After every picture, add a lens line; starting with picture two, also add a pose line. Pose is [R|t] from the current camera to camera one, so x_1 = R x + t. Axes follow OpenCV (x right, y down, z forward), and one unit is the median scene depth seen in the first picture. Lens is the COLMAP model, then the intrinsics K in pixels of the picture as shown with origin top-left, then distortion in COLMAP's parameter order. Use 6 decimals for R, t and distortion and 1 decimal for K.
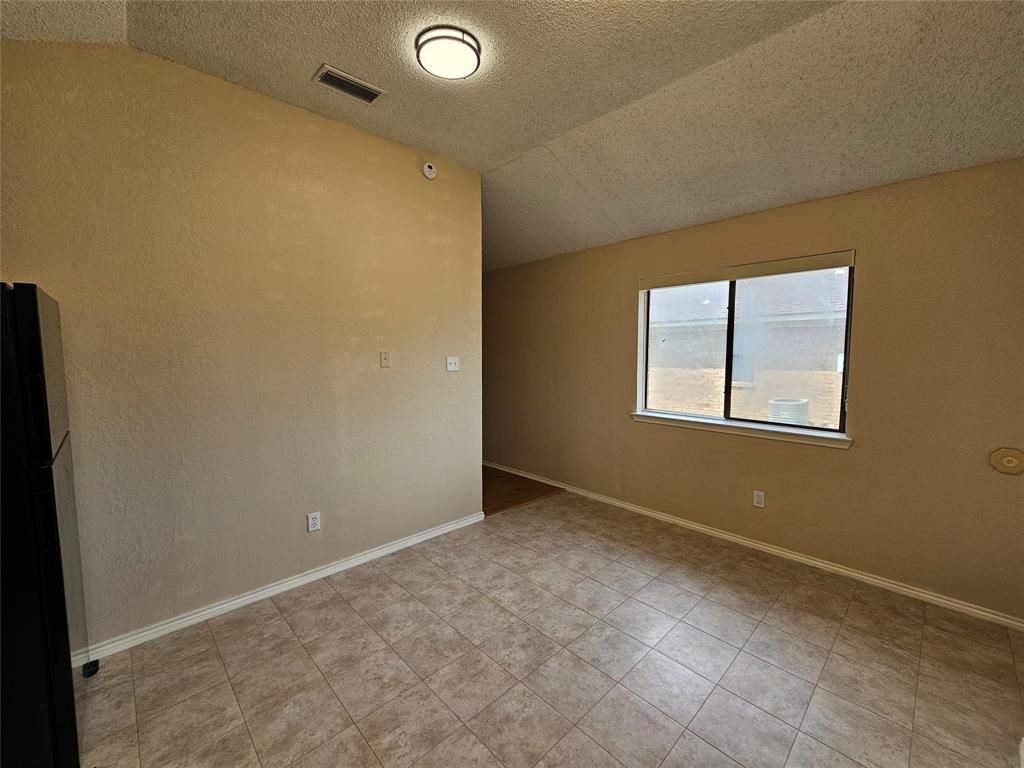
lens RADIAL K [[420.0, 0, 513.0], [0, 420.0, 384.3], [0, 0, 1]] dist [-0.005238, 0.001477]
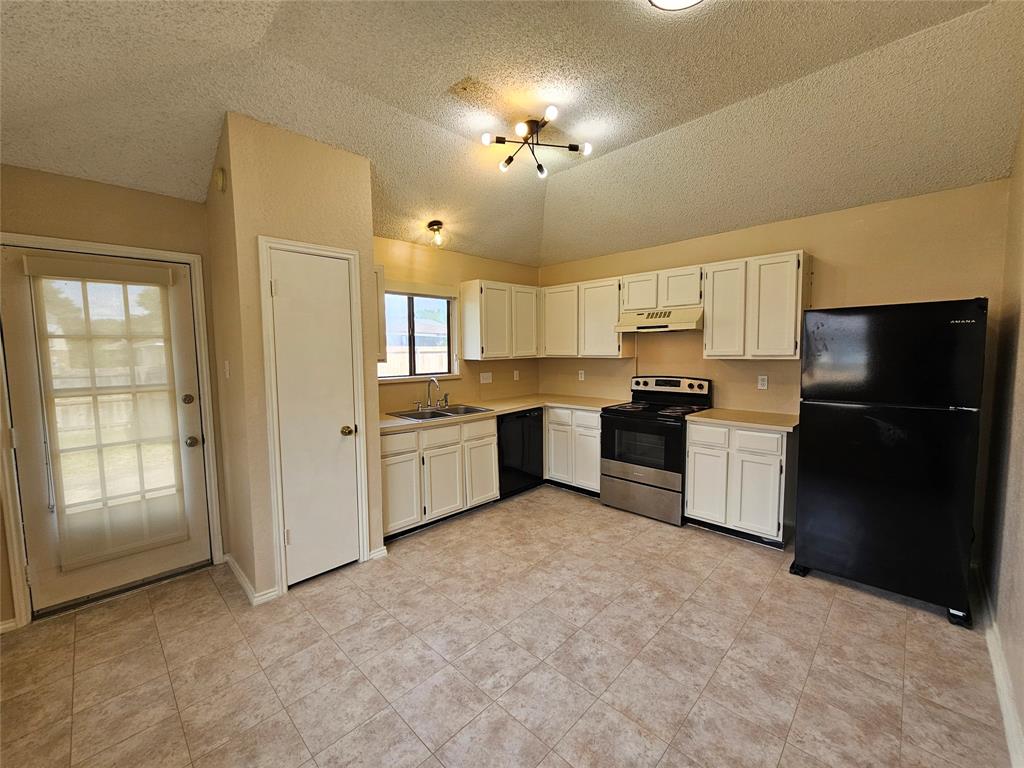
lens RADIAL K [[420.0, 0, 510.6], [0, 420.0, 378.7], [0, 0, 1]] dist [-0.005238, 0.001477]
pose [[-0.999482, 0.017813, -0.026813, 0.215463], [0.013319, 0.987139, 0.159309, -0.161213], [0.029306, 0.158869, -0.986865, 1.894392]]
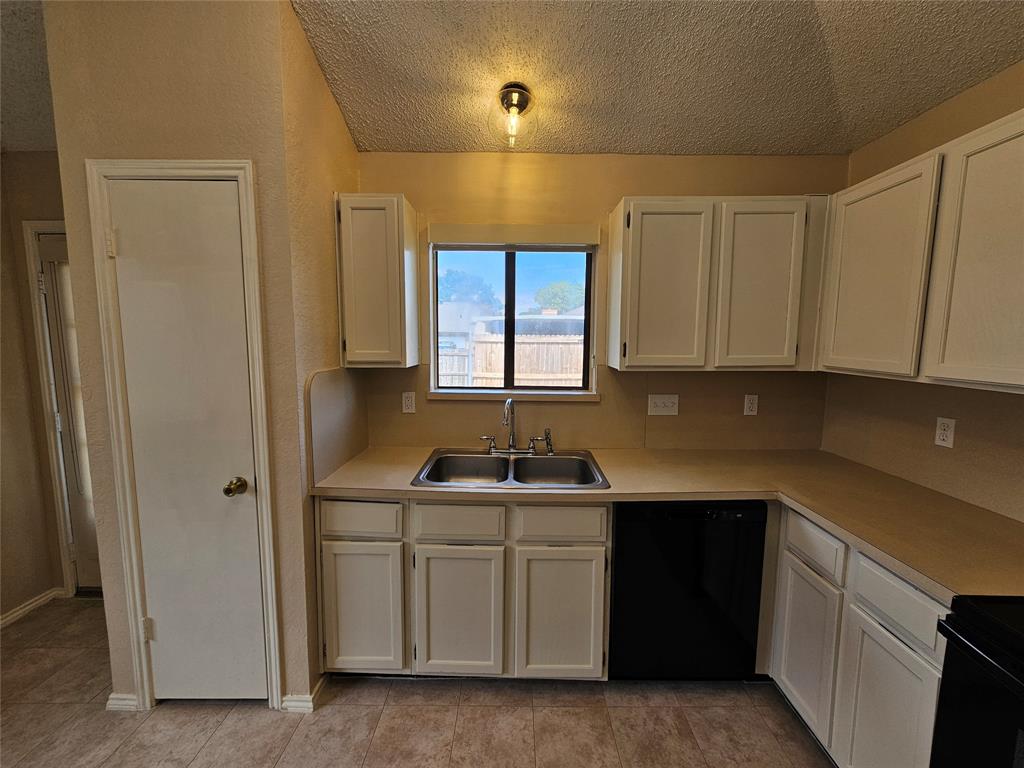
lens RADIAL K [[420.0, 0, 510.6], [0, 420.0, 381.5], [0, 0, 1]] dist [-0.005238, 0.001477]
pose [[-0.721834, -0.073553, 0.688147, -0.178531], [0.056992, 0.984641, 0.165026, -0.077201], [-0.689716, 0.158340, -0.706555, 0.735419]]
